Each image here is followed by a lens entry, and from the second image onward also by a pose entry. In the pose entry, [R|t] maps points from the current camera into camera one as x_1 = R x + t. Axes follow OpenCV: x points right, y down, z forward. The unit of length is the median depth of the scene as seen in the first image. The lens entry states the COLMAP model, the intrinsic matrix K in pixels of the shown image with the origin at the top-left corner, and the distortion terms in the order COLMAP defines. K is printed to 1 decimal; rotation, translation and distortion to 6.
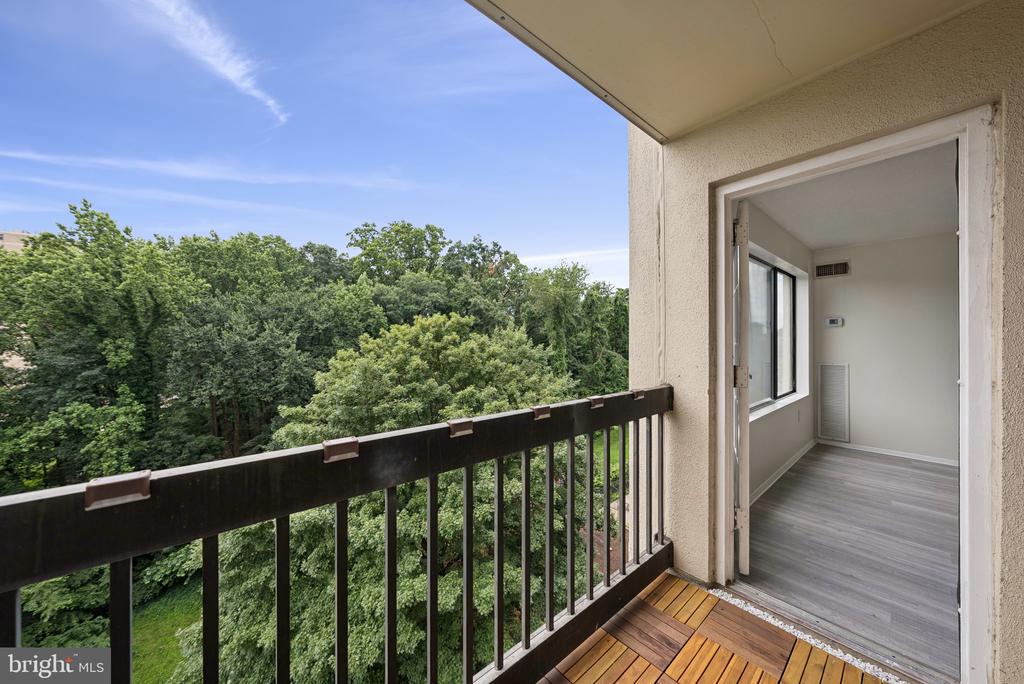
lens RADIAL K [[349.6, 0, 510.6], [0, 349.6, 340.3], [0, 0, 1]] dist [-0.000663, 0.000055]
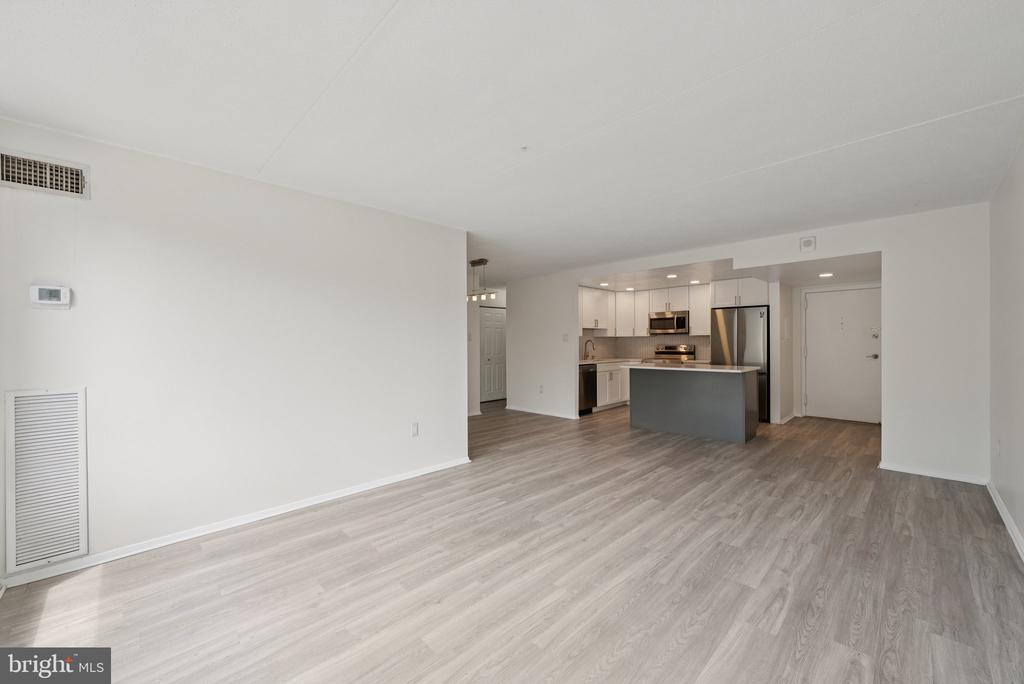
lens RADIAL K [[401.0, 0, 506.7], [0, 401.0, 342.8], [0, 0, 1]] dist [-0.001230, -0.000249]
pose [[-0.079332, 0.002619, 0.996845, 0.062137], [0.004541, 0.999987, -0.002266, 0.001783], [-0.996838, 0.004347, -0.079342, 0.076796]]
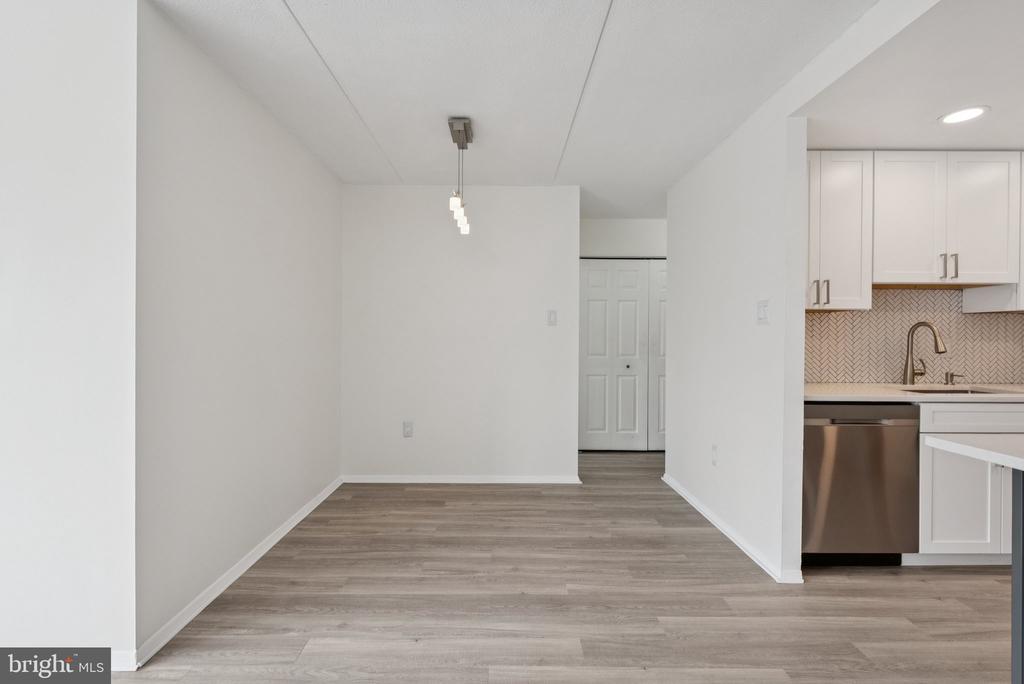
lens RADIAL K [[453.9, 0, 507.3], [0, 453.9, 338.4], [0, 0, 1]] dist [0.000577, 0.000301]
pose [[0.634183, 0.001148, 0.773182, 0.206906], [-0.007526, 0.999961, 0.004688, 0.003323], [-0.773147, -0.008792, 0.634166, 0.001801]]
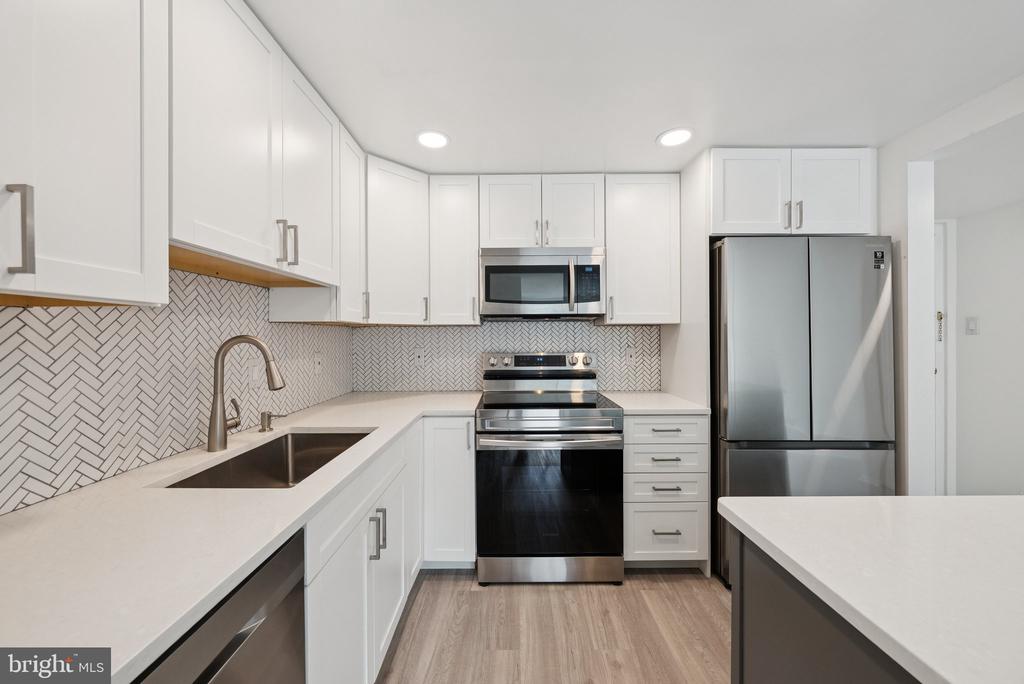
lens RADIAL K [[375.4, 0, 508.5], [0, 375.4, 338.0], [0, 0, 1]] dist [-0.002209, -0.000157]
pose [[-0.763622, 0.003674, 0.645654, 0.289434], [0.004816, 0.999988, 0.000005, -0.000151], [-0.645646, 0.003113, -0.763630, 0.008941]]
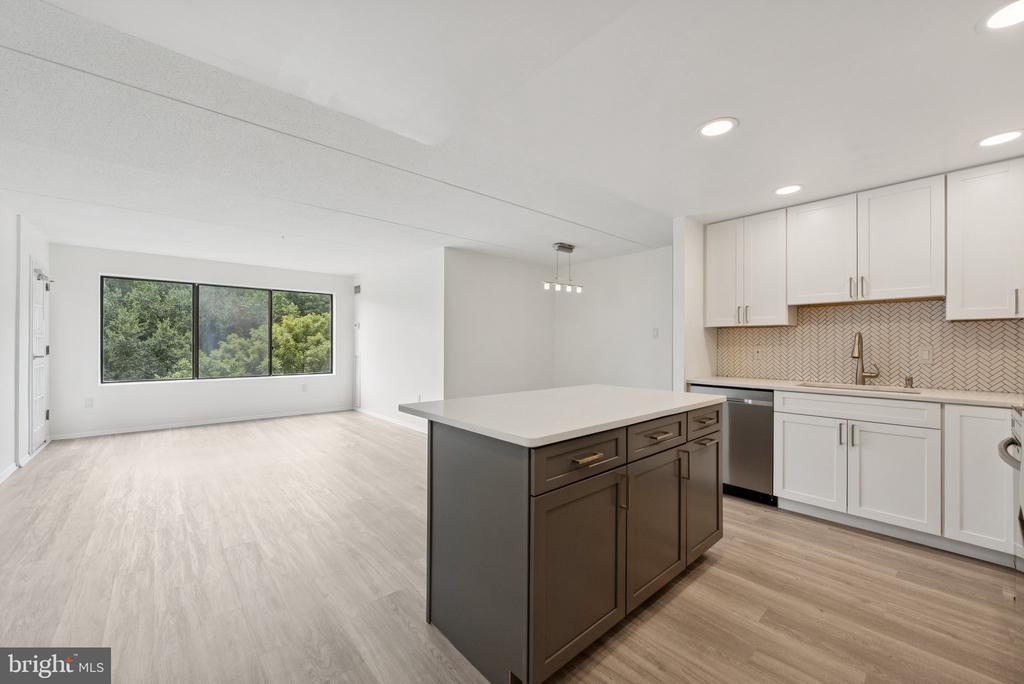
lens RADIAL K [[401.0, 0, 506.7], [0, 401.0, 342.8], [0, 0, 1]] dist [-0.001230, -0.000249]
pose [[0.999715, 0.006212, 0.023054, 0.247960], [-0.006181, 0.999980, -0.001426, 0.002950], [-0.023062, 0.001283, 0.999733, -0.112237]]
